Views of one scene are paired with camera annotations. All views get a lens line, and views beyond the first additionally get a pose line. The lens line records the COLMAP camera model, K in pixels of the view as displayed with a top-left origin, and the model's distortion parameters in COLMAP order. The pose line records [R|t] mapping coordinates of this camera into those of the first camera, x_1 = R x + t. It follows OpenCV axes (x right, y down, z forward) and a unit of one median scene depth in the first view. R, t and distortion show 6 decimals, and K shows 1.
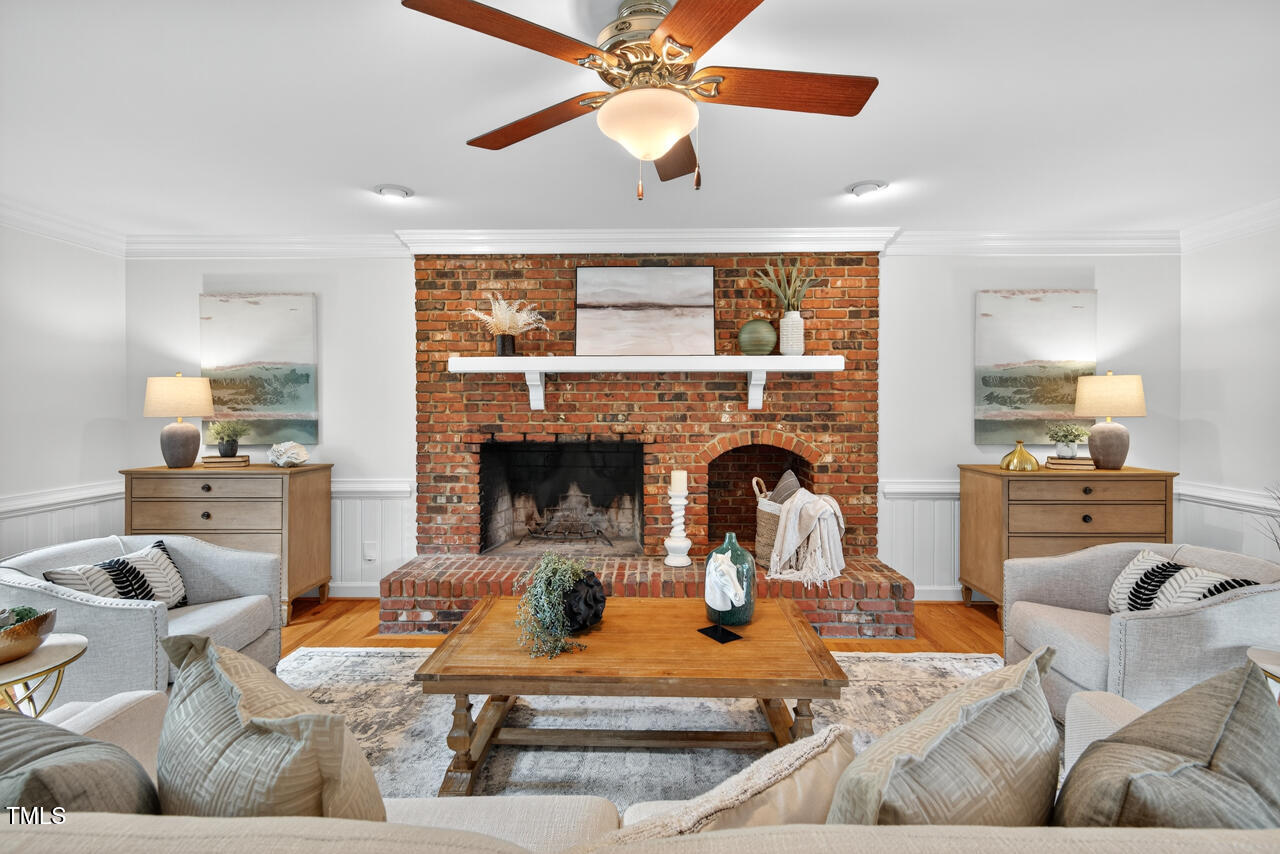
lens RADIAL K [[583.5, 0, 641.8], [0, 583.5, 415.8], [0, 0, 1]] dist [-0.003253, 0.001330]
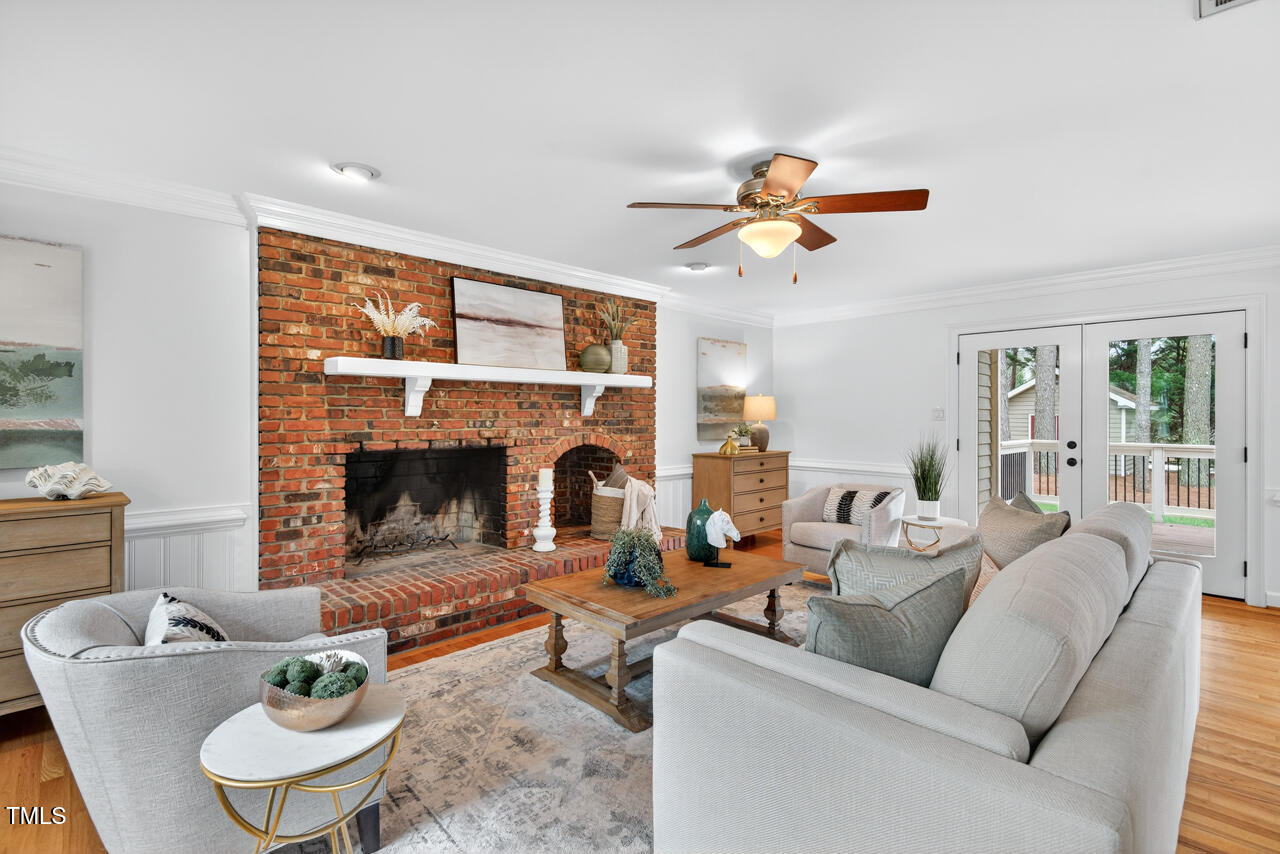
lens RADIAL K [[583.5, 0, 645.5], [0, 583.5, 424.2], [0, 0, 1]] dist [-0.003253, 0.001330]
pose [[0.702149, -0.008110, 0.711984, -0.595078], [0.009087, 0.999956, 0.002428, 0.004021], [-0.711972, 0.004765, 0.702192, 0.044223]]
